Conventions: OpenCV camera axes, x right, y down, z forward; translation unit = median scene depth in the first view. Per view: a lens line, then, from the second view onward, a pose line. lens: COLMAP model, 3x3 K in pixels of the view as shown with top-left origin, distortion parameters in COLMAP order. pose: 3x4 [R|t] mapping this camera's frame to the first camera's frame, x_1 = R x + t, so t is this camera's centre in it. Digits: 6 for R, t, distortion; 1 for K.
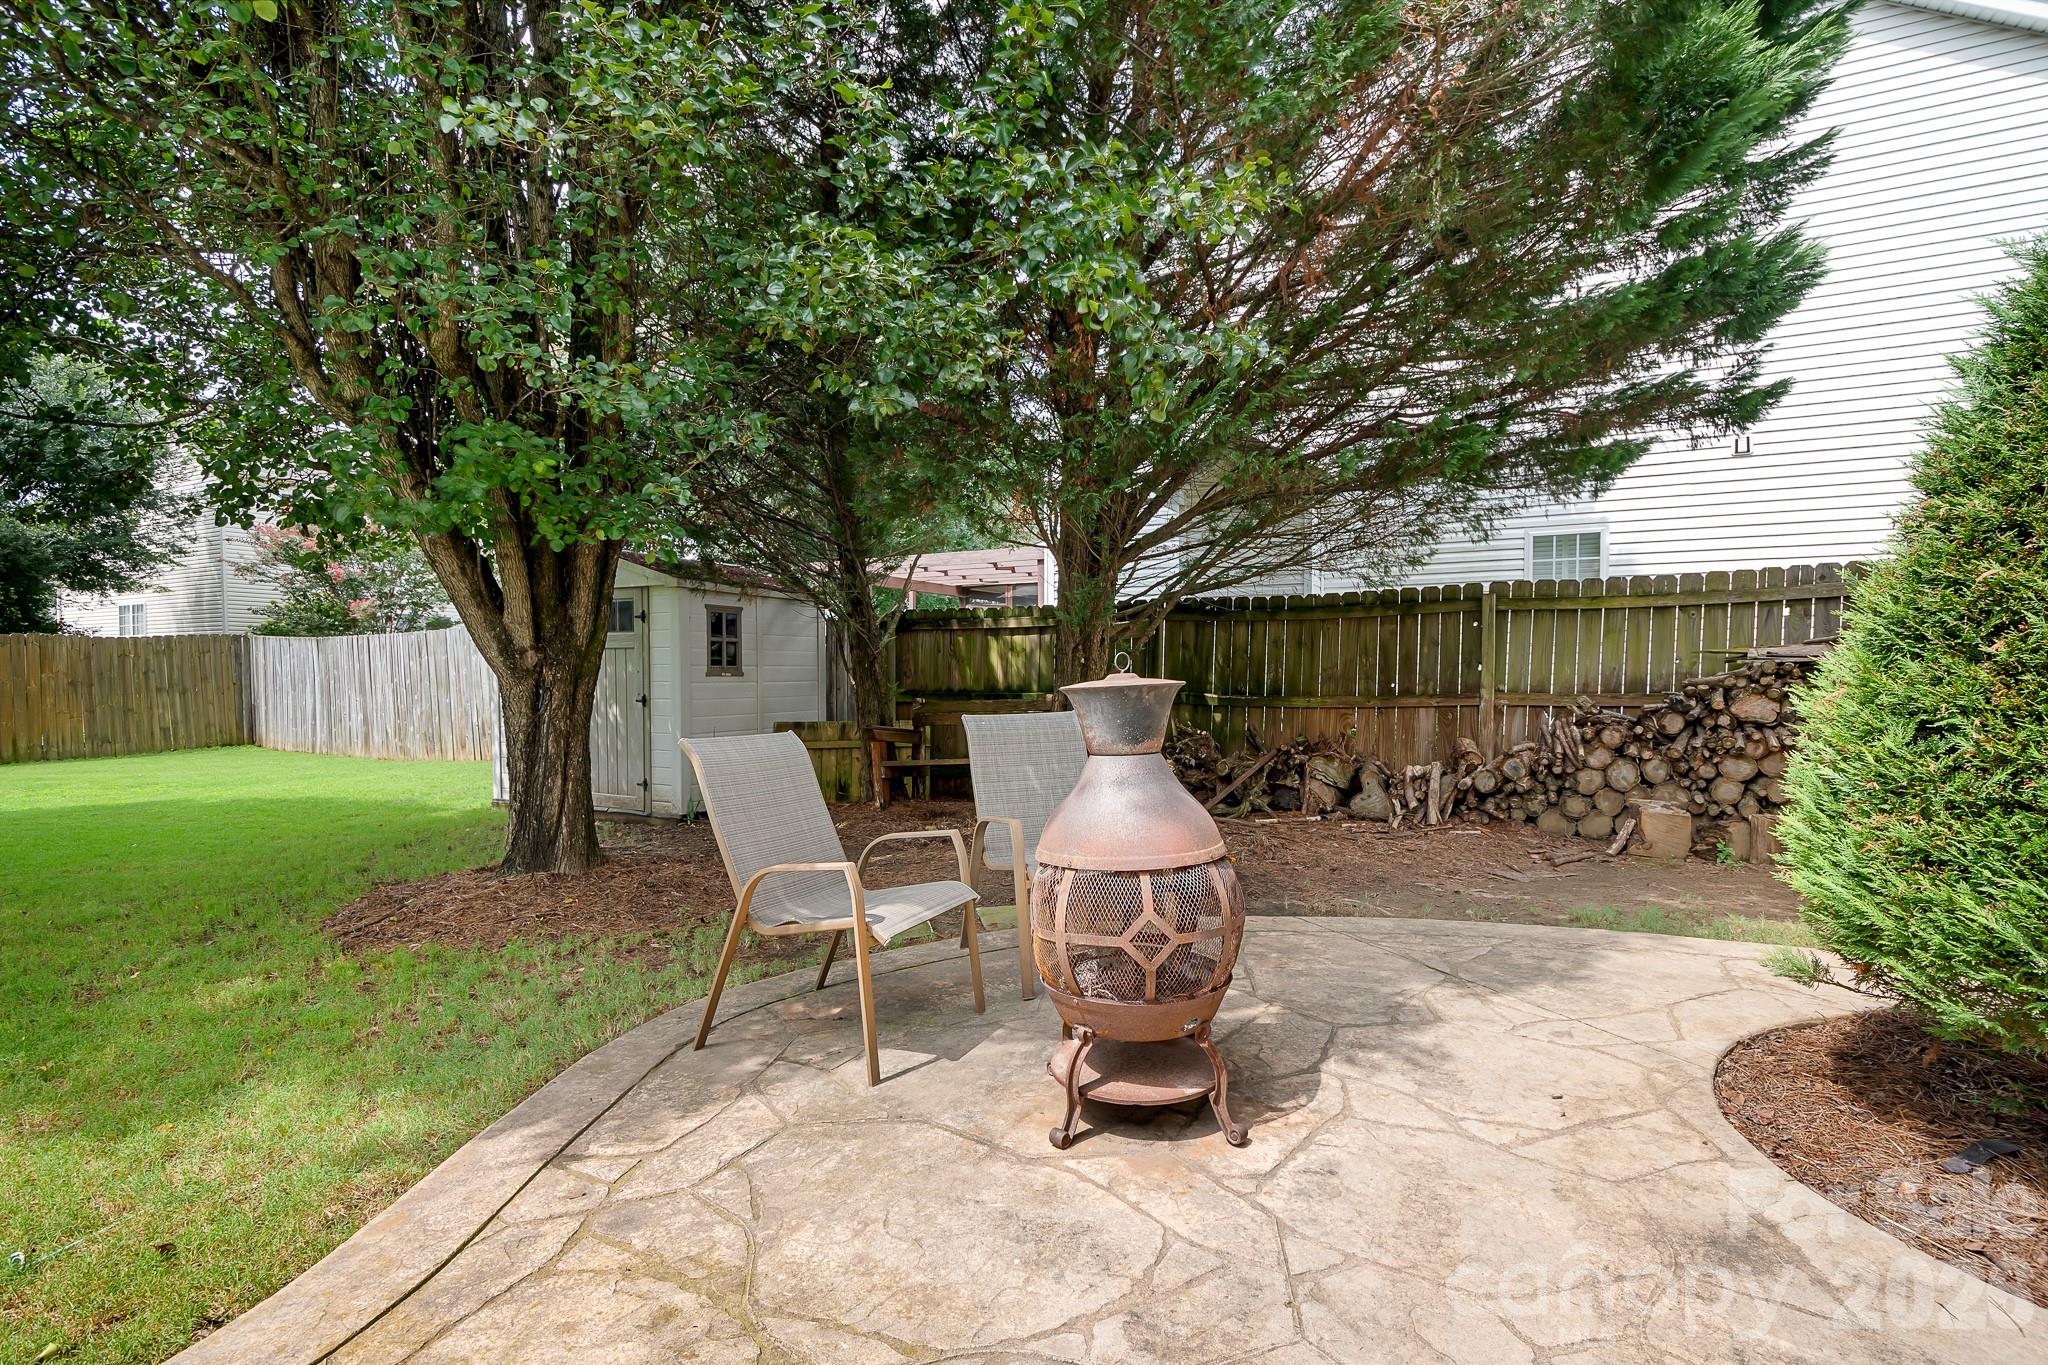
lens RADIAL K [[943.6, 0, 1027.5], [0, 943.6, 694.7], [0, 0, 1]] dist [0.001704, -0.000046]
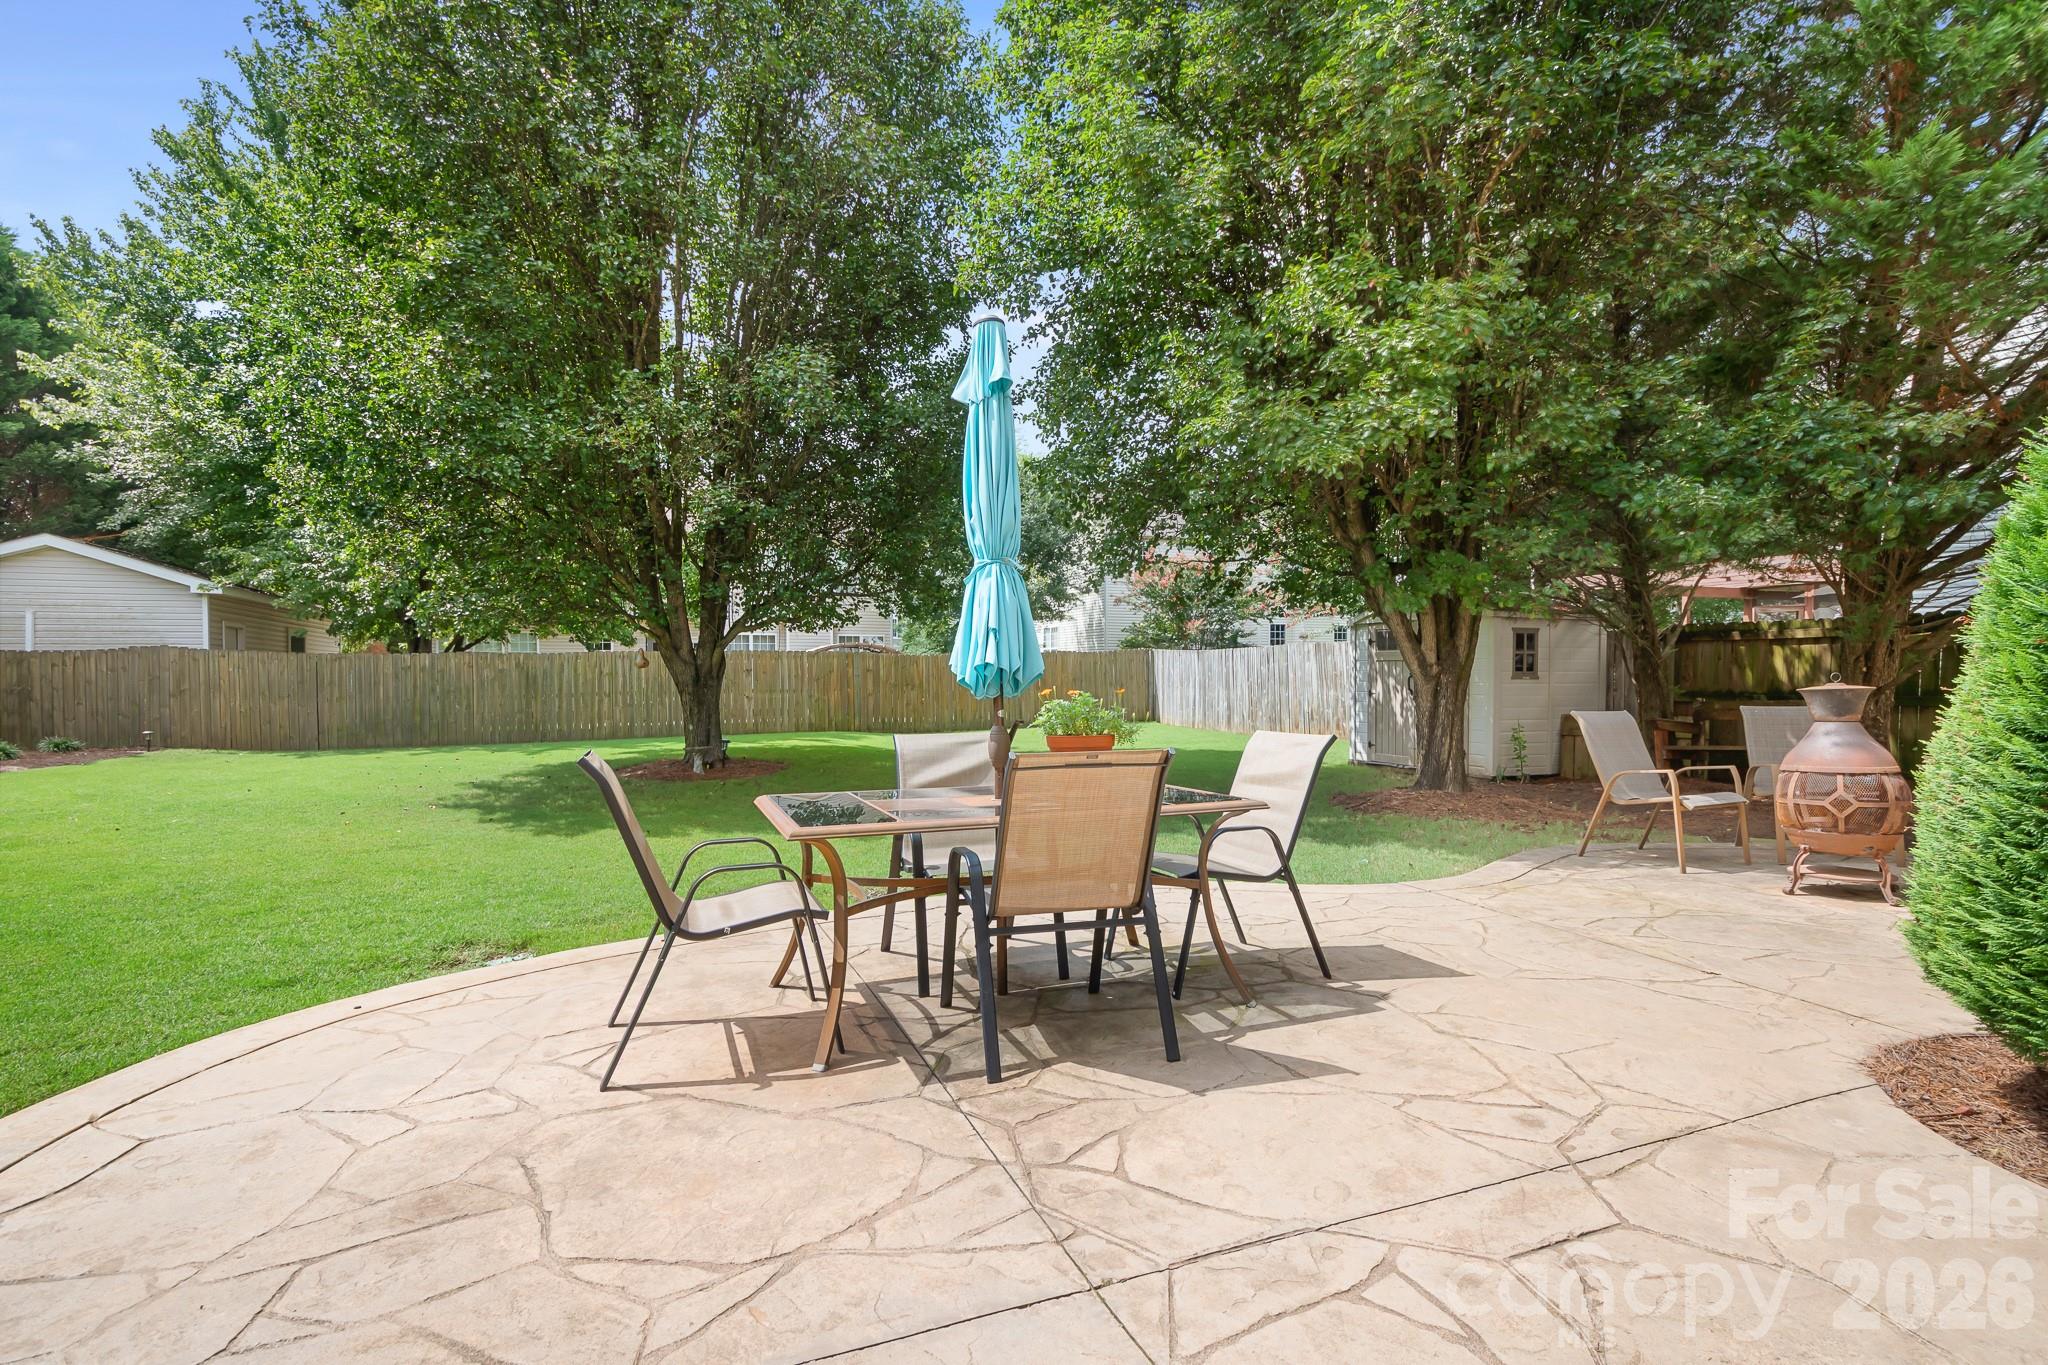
lens RADIAL K [[943.6, 0, 1024.0], [0, 943.6, 690.5], [0, 0, 1]] dist [0.001704, -0.000046]
pose [[0.749730, 0.015035, -0.661573, 0.041446], [-0.017393, 0.999844, 0.003012, 0.005520], [0.661516, 0.009249, 0.749874, -0.519201]]
